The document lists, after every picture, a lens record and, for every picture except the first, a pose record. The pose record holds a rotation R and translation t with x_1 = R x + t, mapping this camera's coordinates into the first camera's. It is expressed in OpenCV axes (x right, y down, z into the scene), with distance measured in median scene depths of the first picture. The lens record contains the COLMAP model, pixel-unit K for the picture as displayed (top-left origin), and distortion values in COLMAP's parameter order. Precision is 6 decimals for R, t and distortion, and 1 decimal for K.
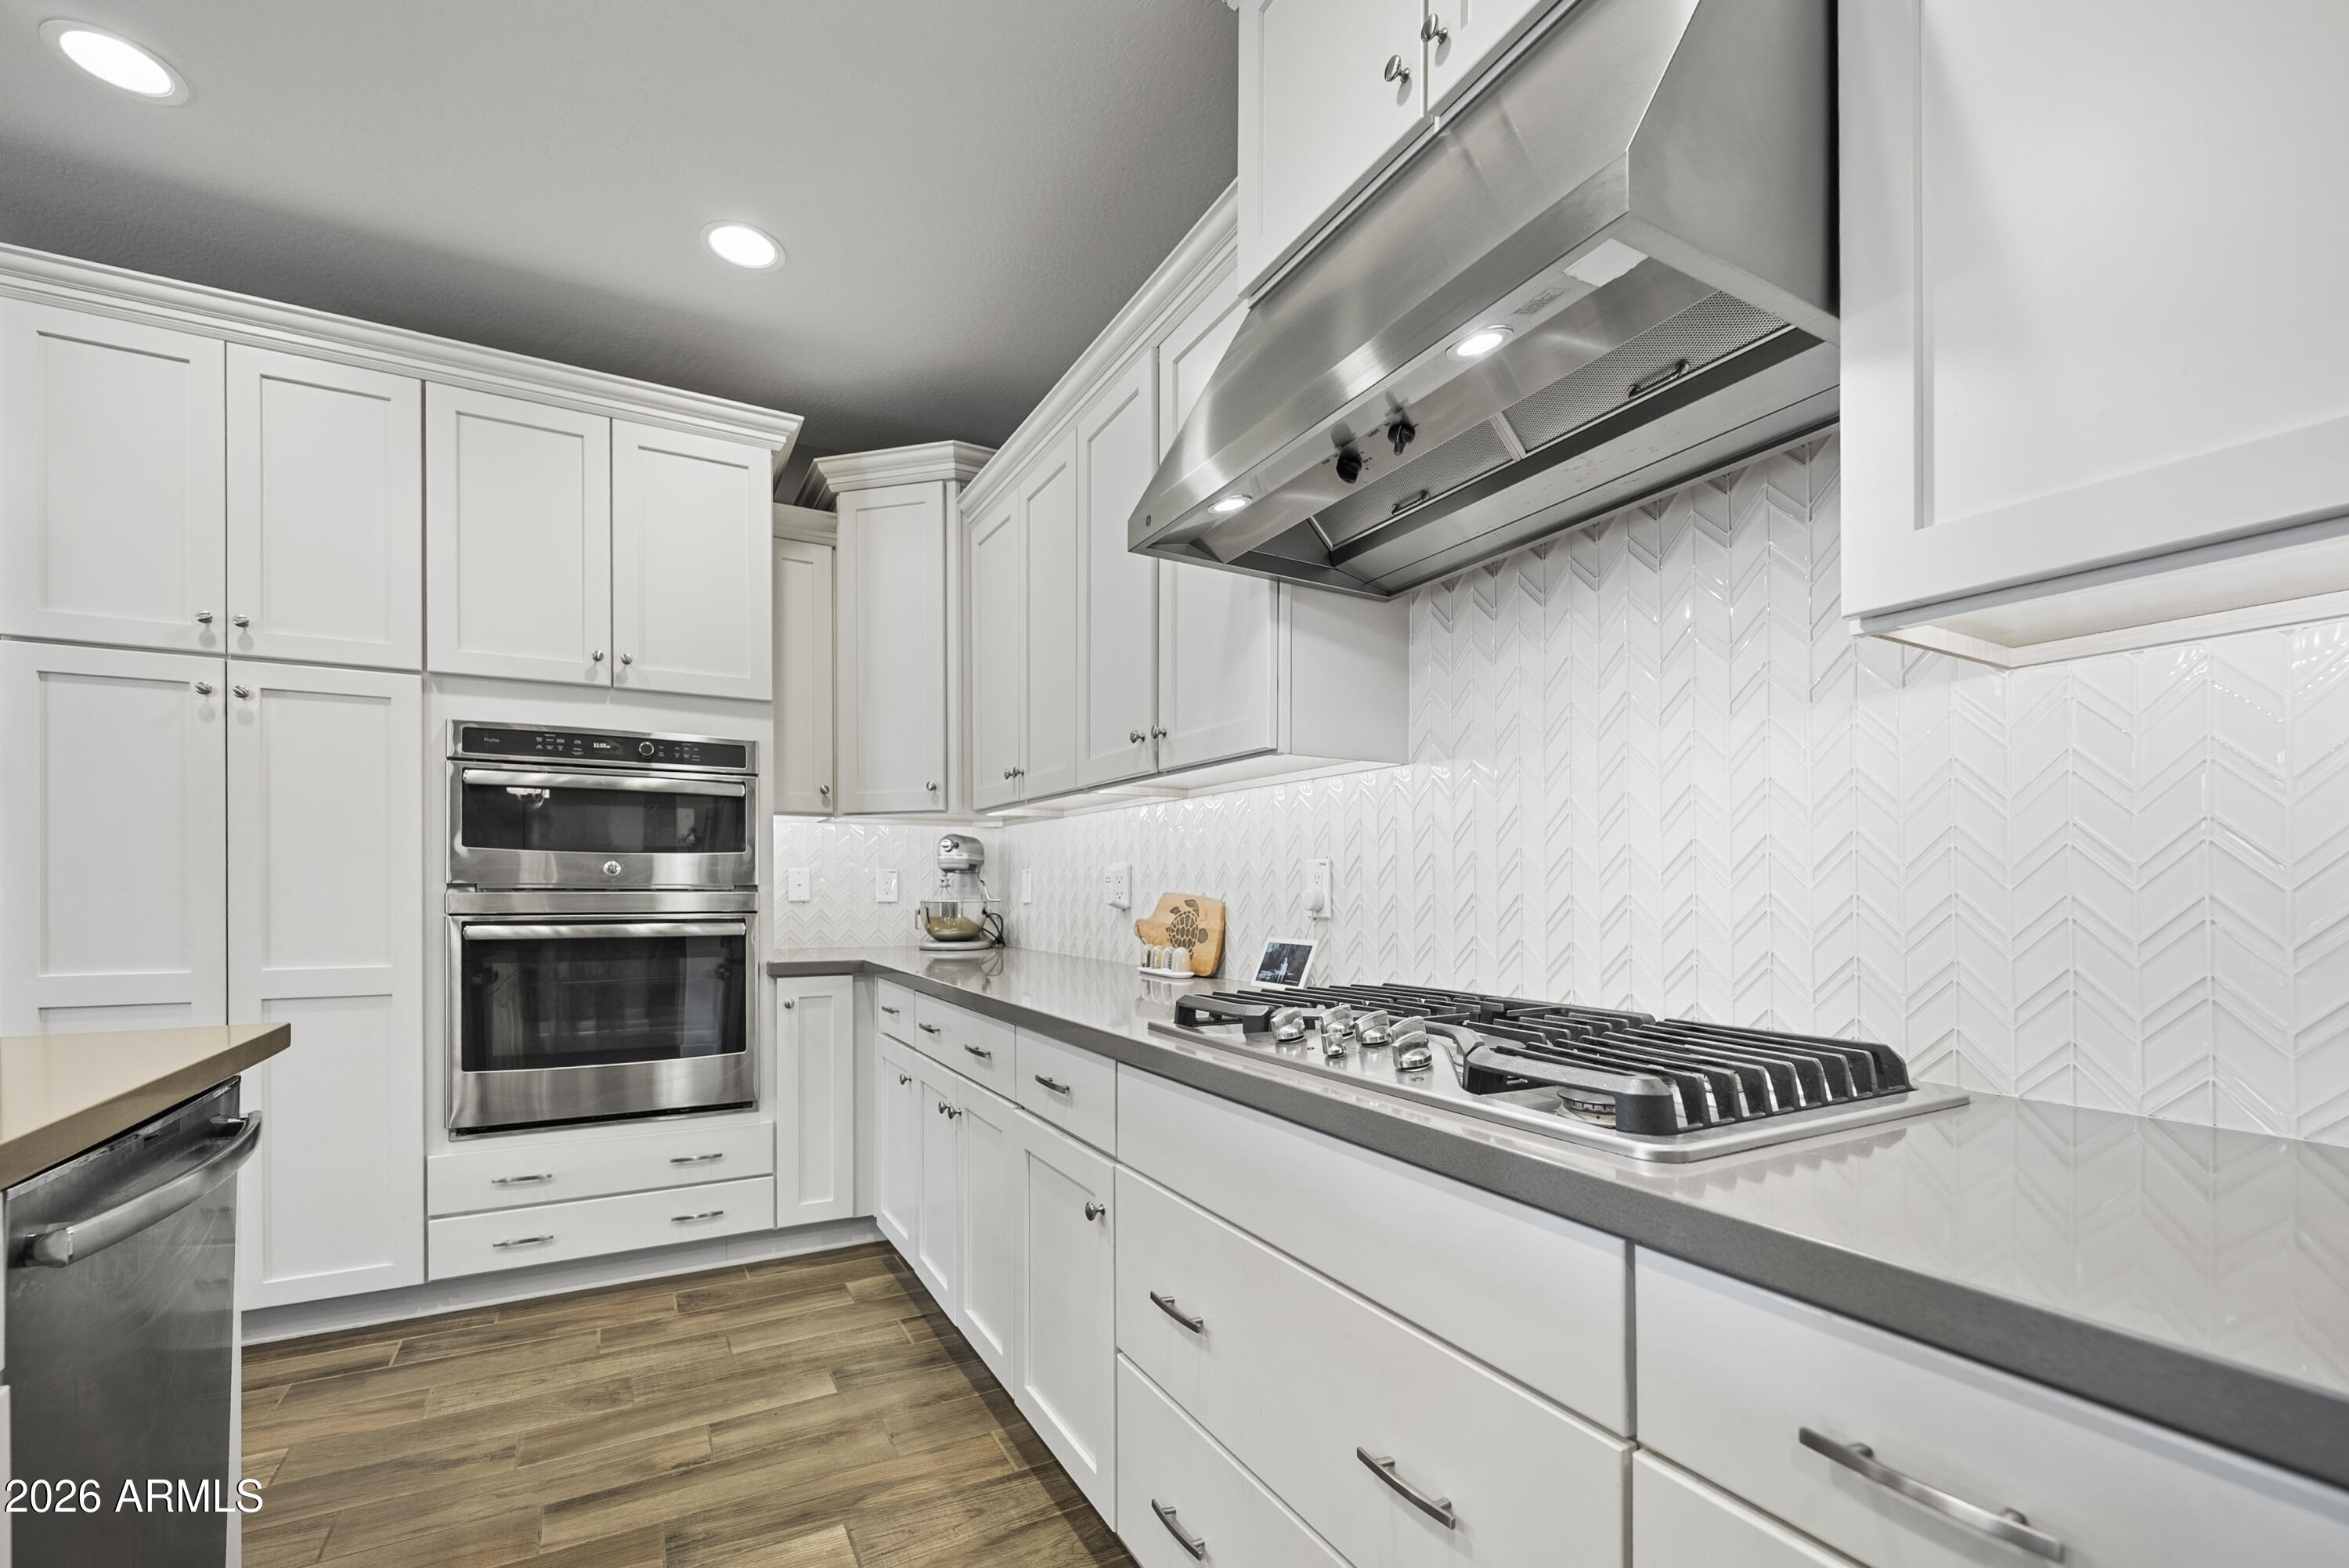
lens RADIAL K [[1001.2, 0, 1159.1], [0, 1001.2, 858.0], [0, 0, 1]] dist [-0.000206, -0.000082]
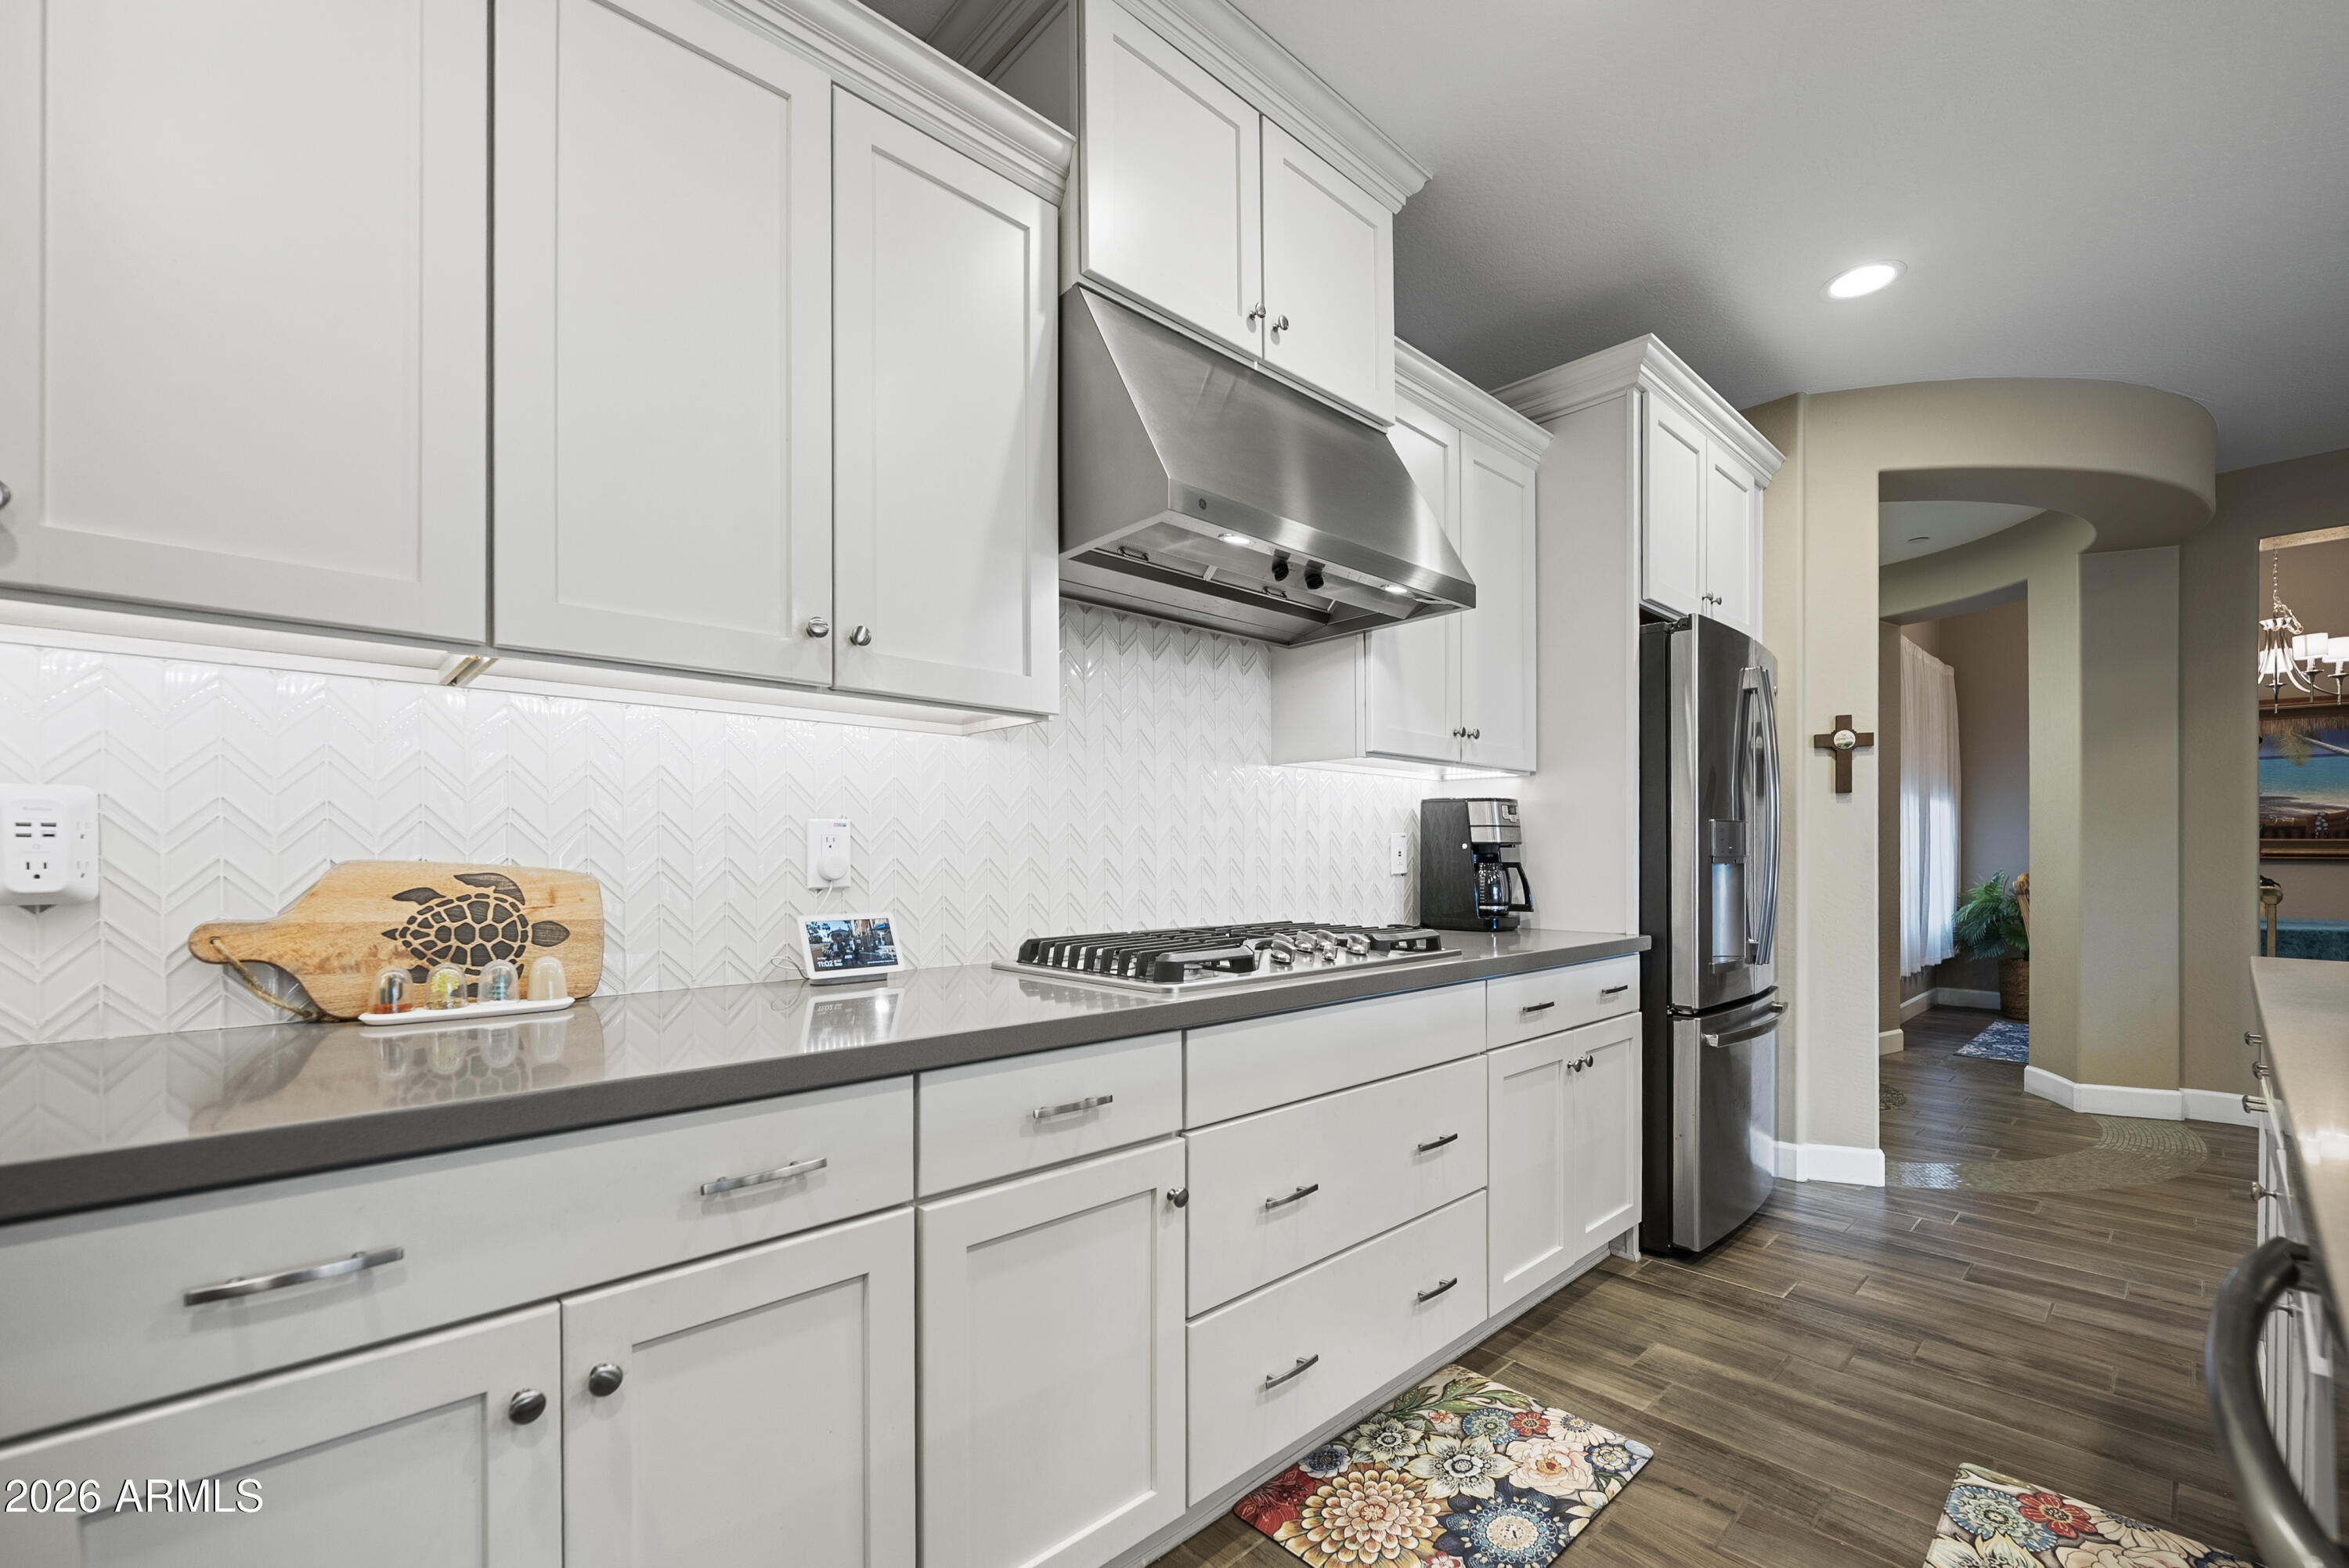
lens RADIAL K [[1001.2, 0, 1159.1], [0, 1001.2, 858.0], [0, 0, 1]] dist [-0.000206, -0.000082]
pose [[-0.257818, 0.002522, 0.966190, -0.645776], [-0.025660, 0.999626, -0.009456, 0.030713], [-0.965853, -0.027230, -0.257657, 0.836990]]
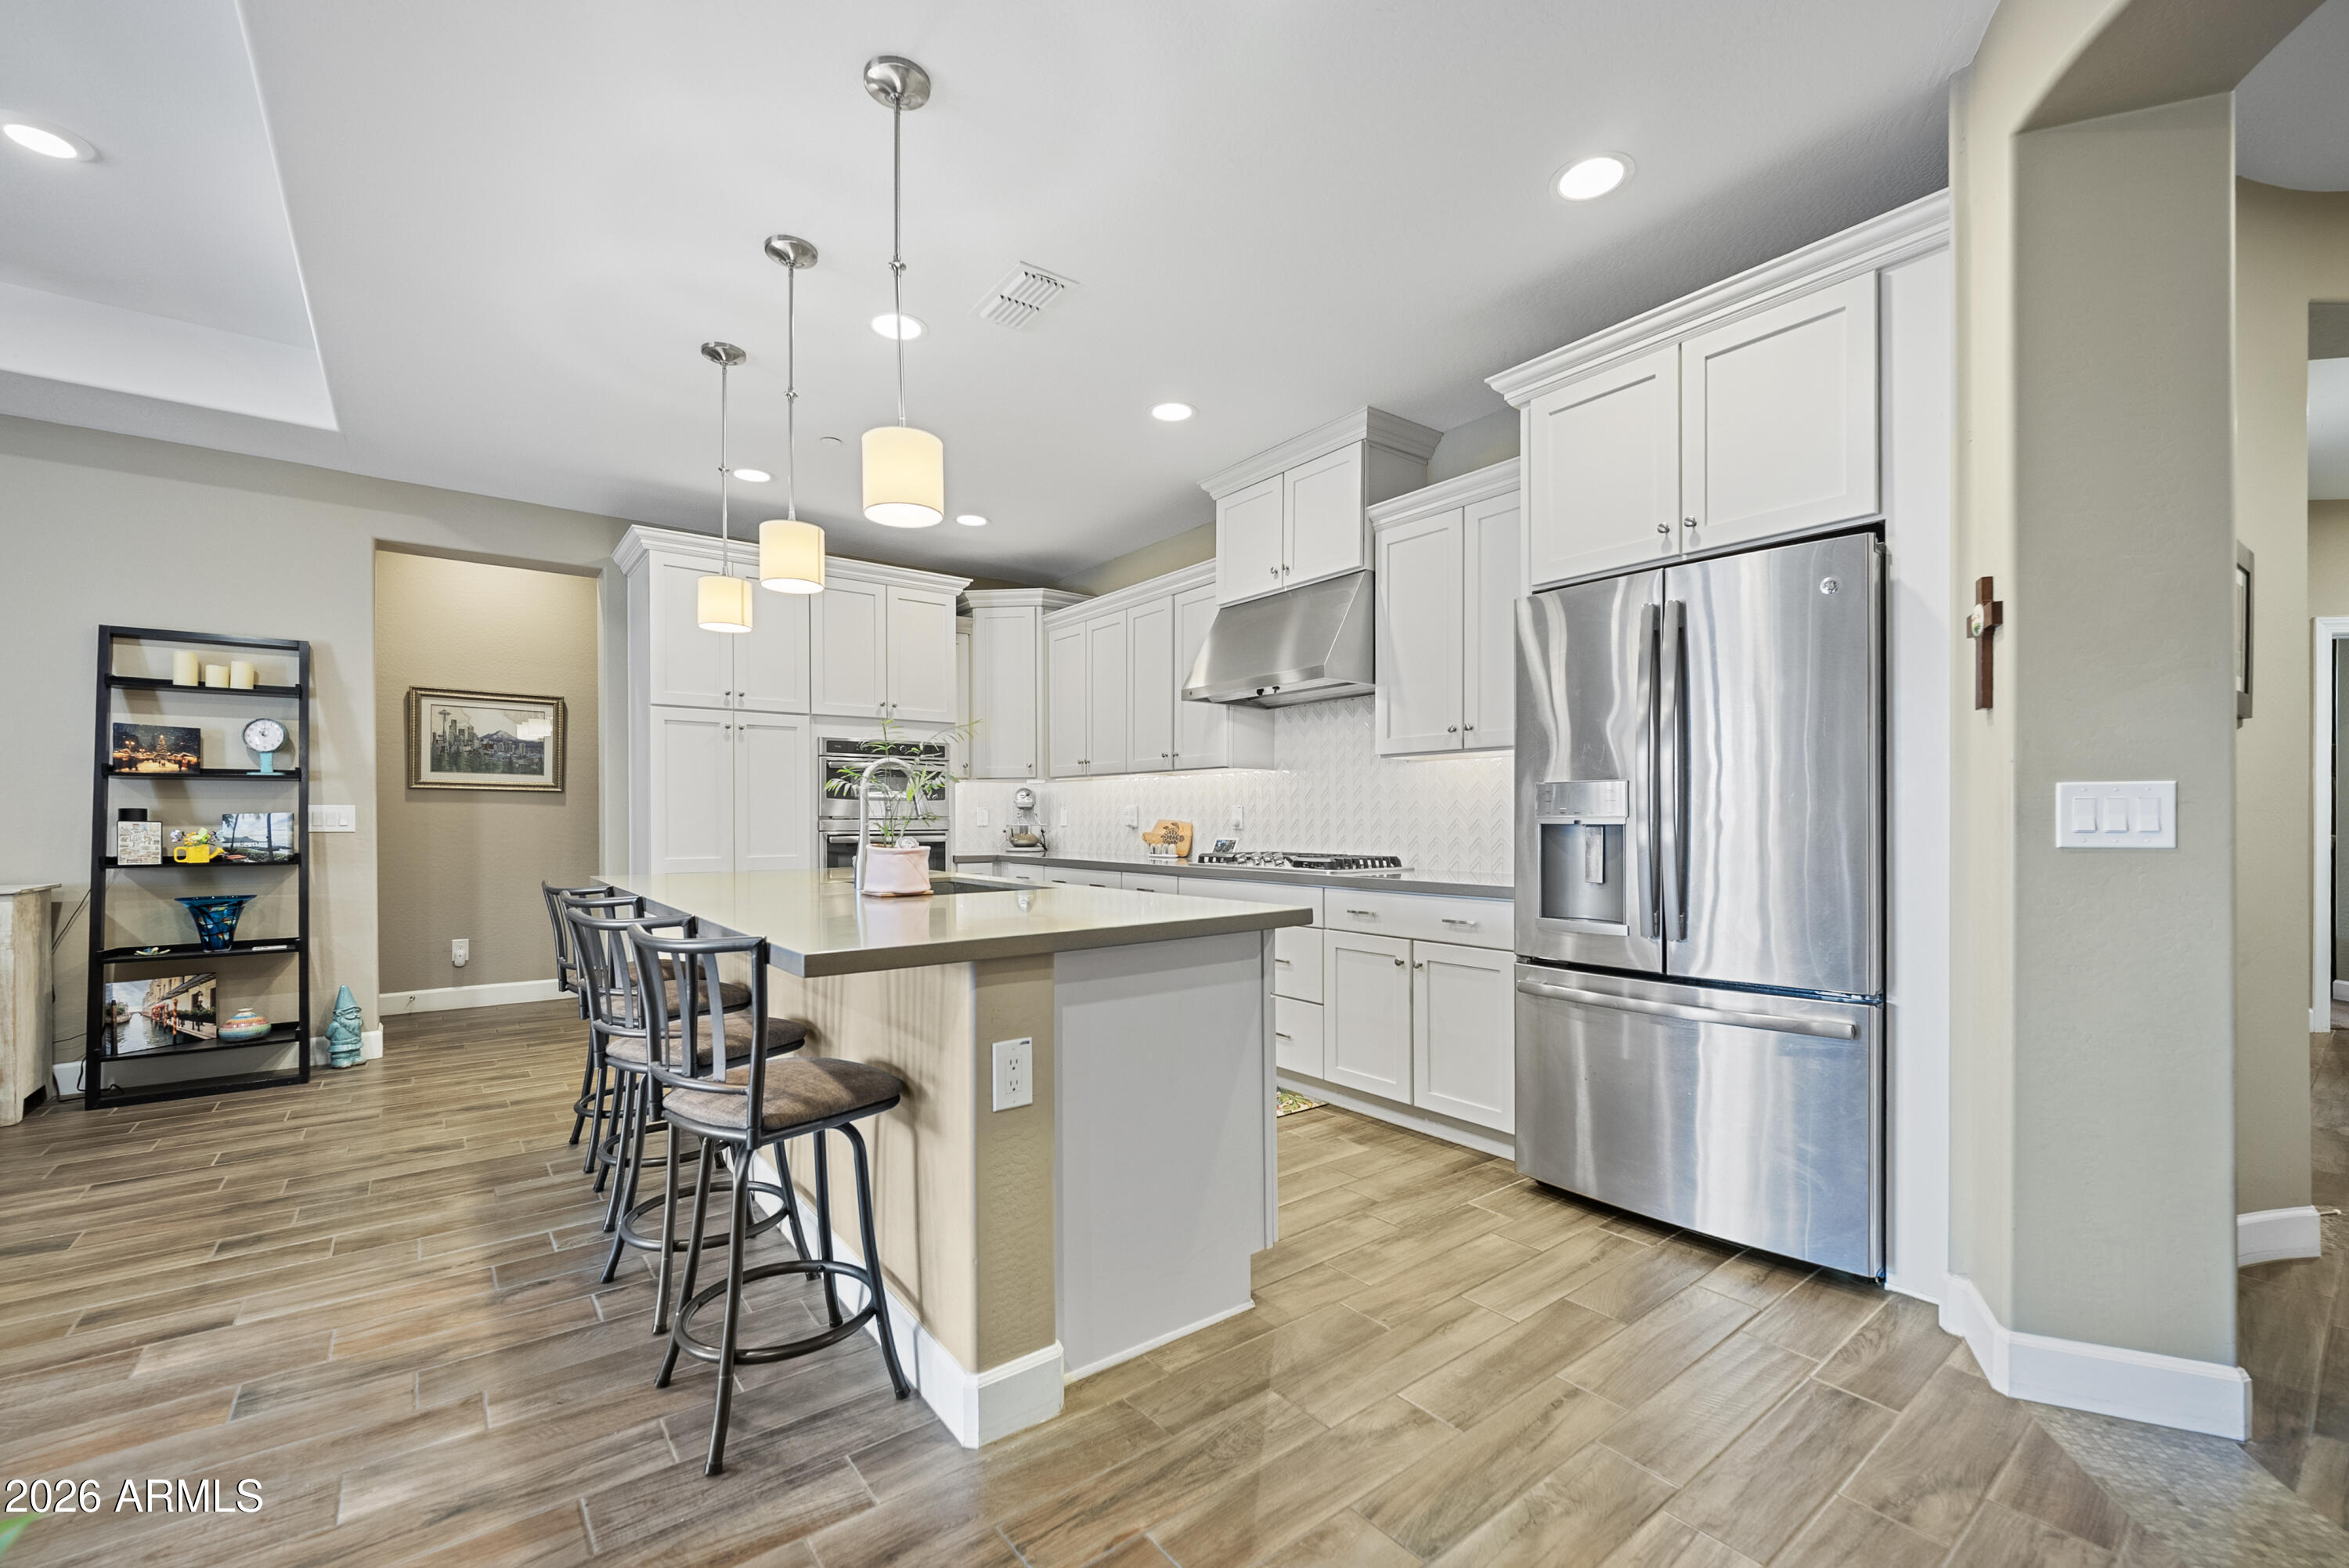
lens RADIAL K [[964.6, 0, 1170.2], [0, 964.6, 816.7], [0, 0, 1]] dist [-0.000214, -0.000063]
pose [[0.986977, -0.003358, 0.160827, -0.338631], [-0.001225, 0.999596, 0.028391, -0.033395], [-0.160857, -0.028218, 0.986574, -1.153757]]
